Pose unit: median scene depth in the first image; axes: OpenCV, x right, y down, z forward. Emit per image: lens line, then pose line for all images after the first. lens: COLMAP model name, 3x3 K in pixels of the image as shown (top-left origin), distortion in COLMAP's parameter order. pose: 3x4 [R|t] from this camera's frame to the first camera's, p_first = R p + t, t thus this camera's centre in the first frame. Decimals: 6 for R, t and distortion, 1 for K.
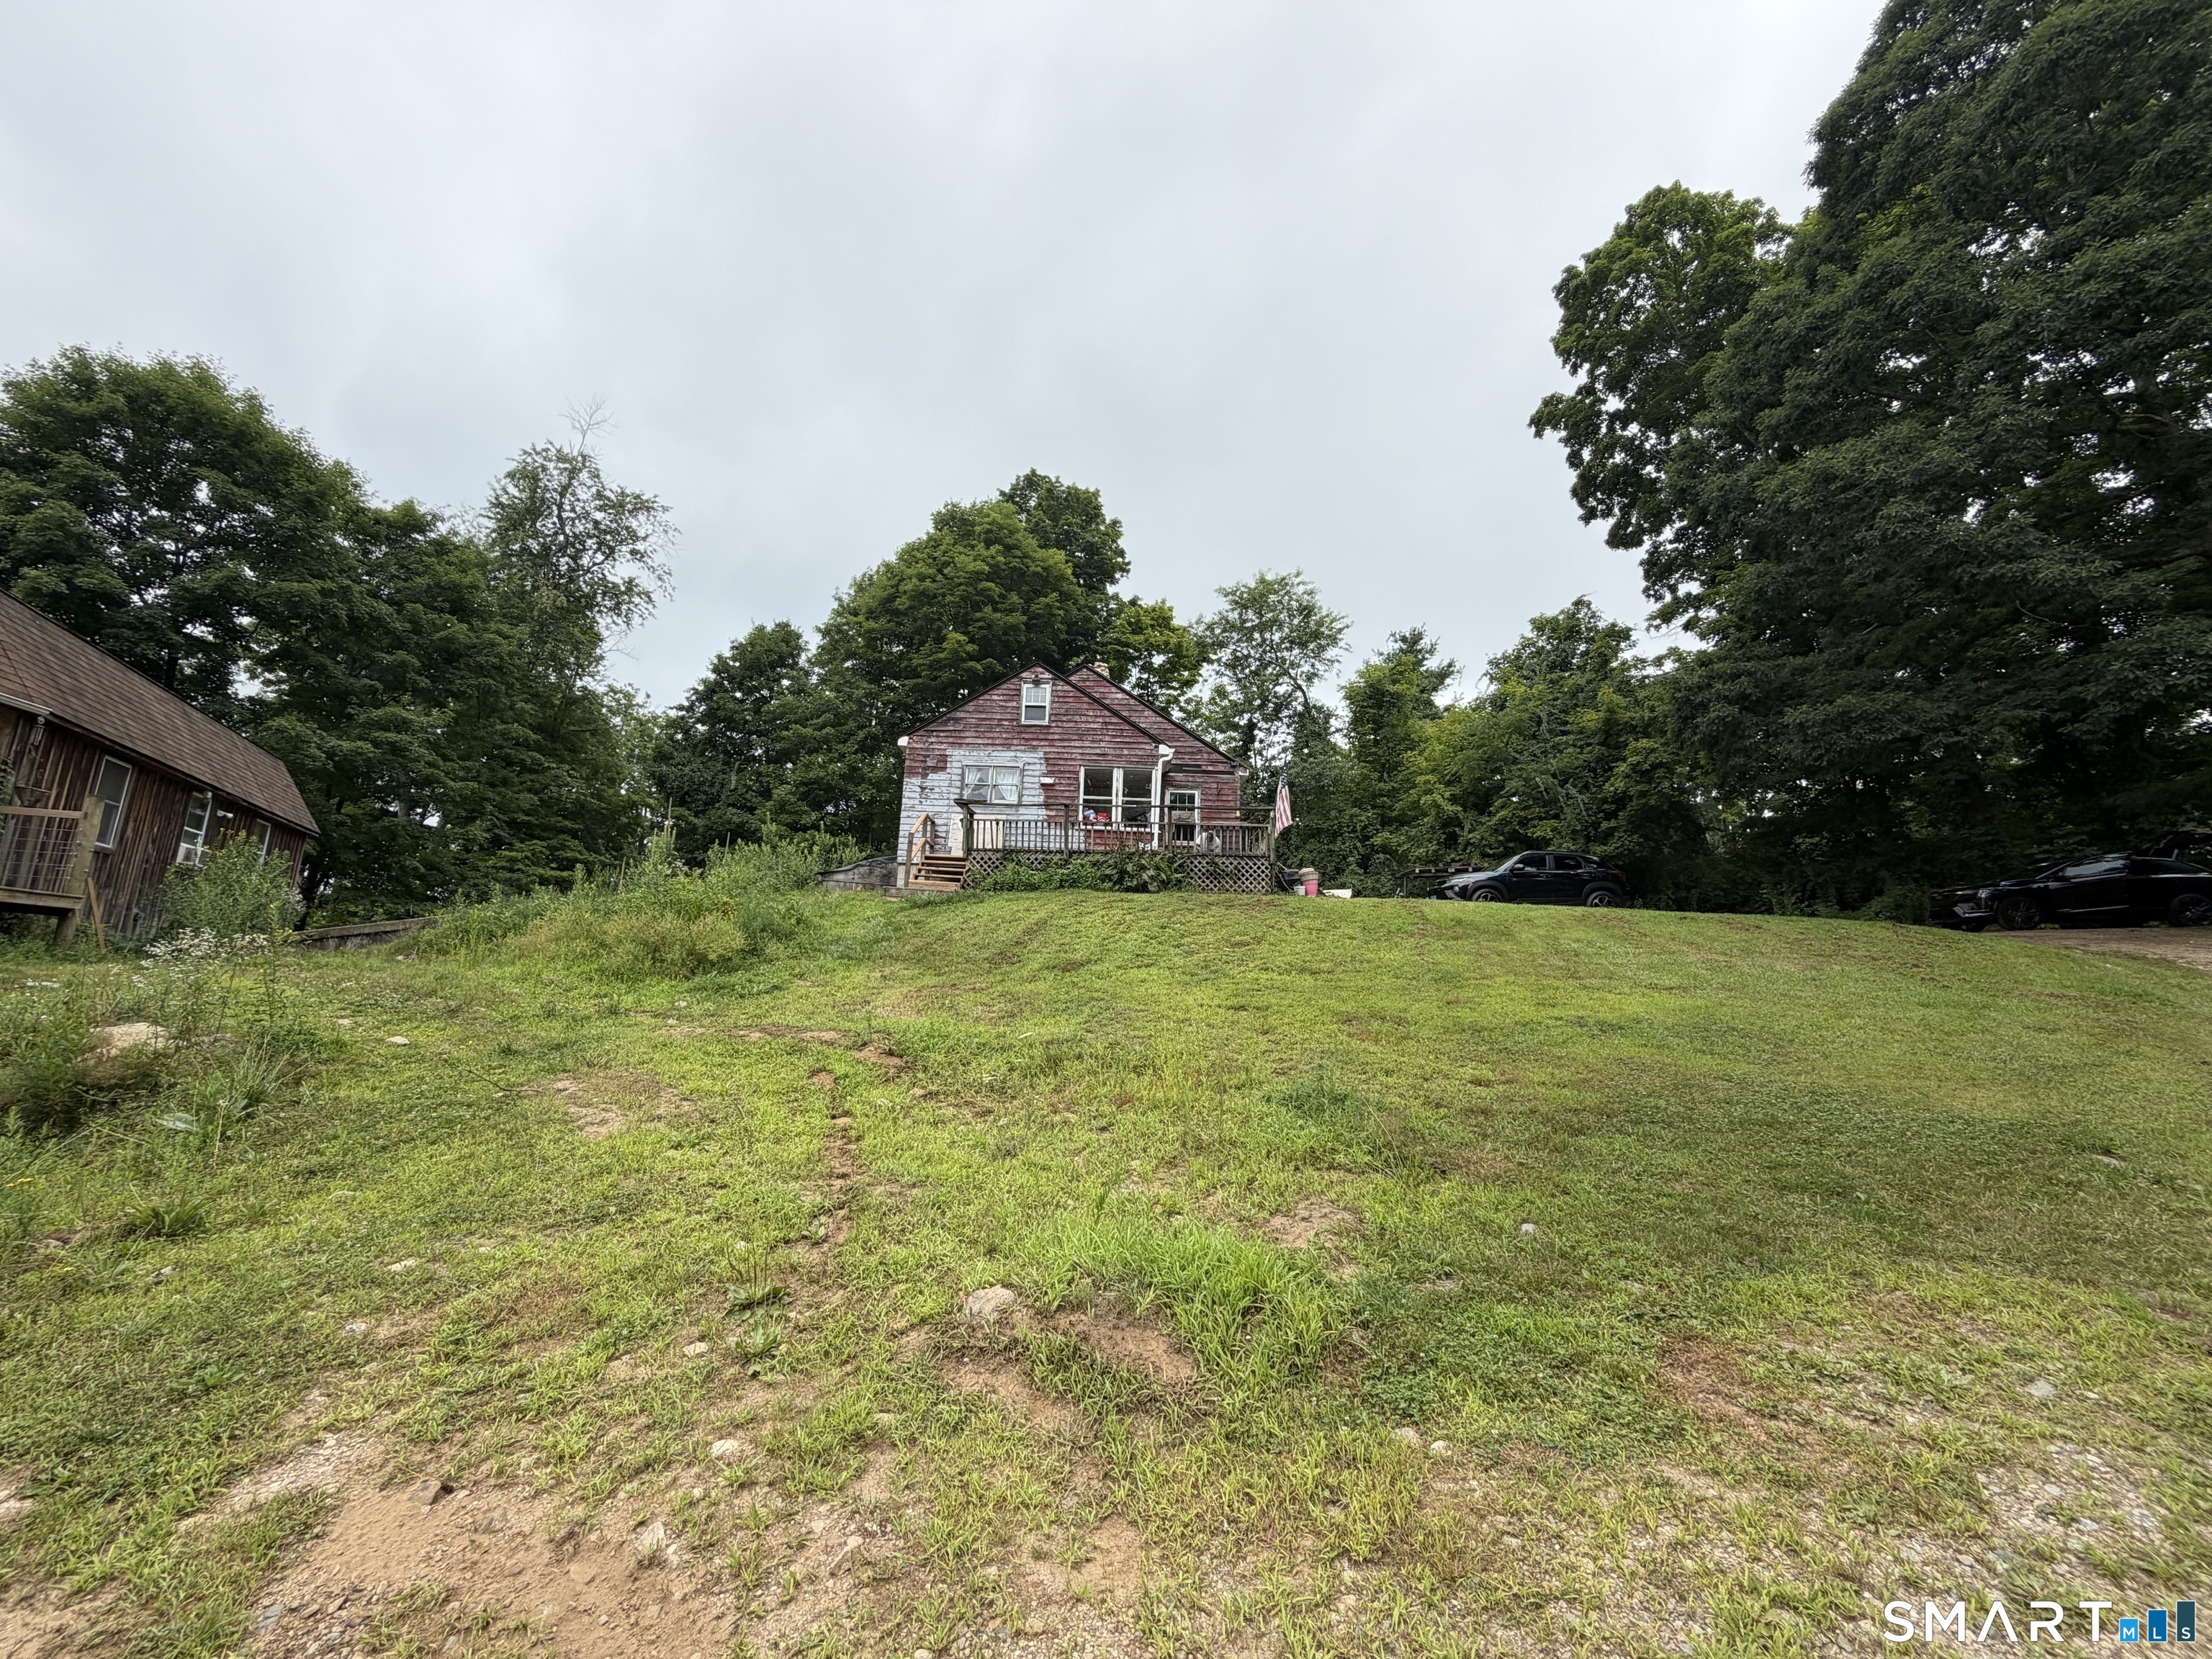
lens RADIAL K [[883.1, 0, 1105.3], [0, 883.1, 829.5], [0, 0, 1]] dist [-0.000471, 0.000307]
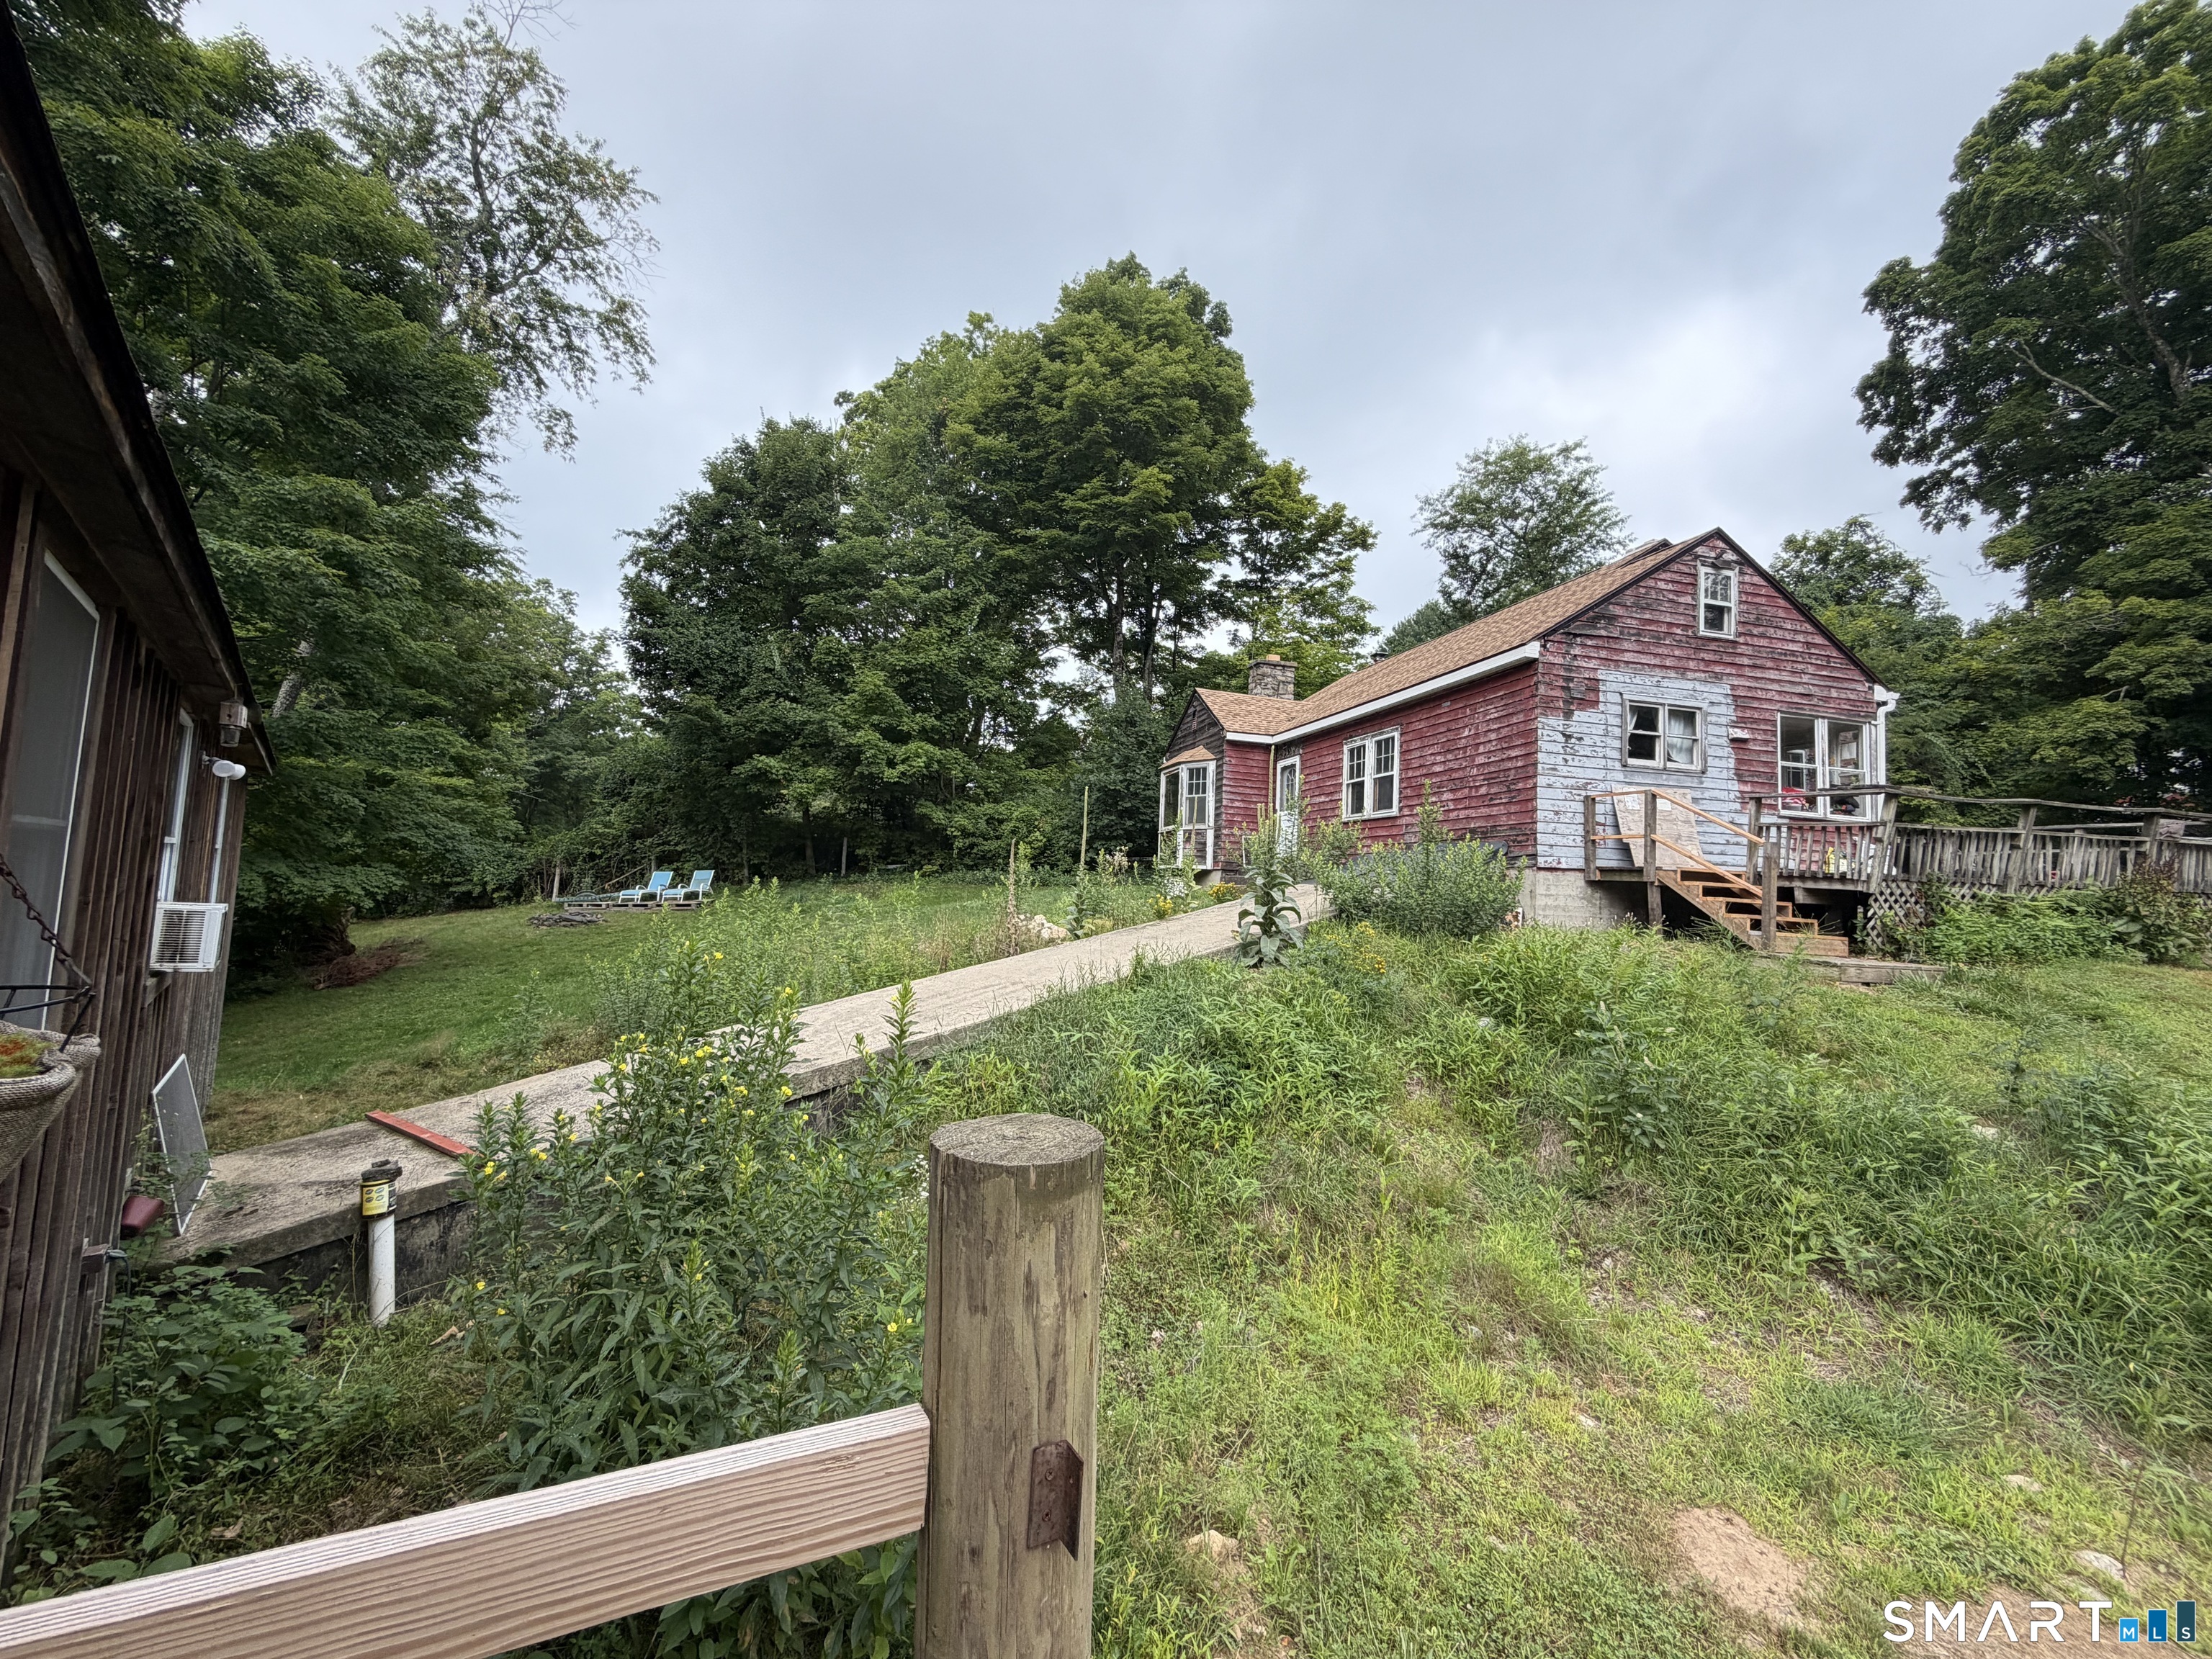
lens RADIAL K [[883.1, 0, 1107.4], [0, 883.1, 829.4], [0, 0, 1]] dist [-0.000471, 0.000307]
pose [[0.965239, 0.021684, 0.260467, -0.554580], [-0.055509, 0.990826, 0.123216, -0.035059], [-0.255405, -0.133391, 0.957588, 0.446183]]
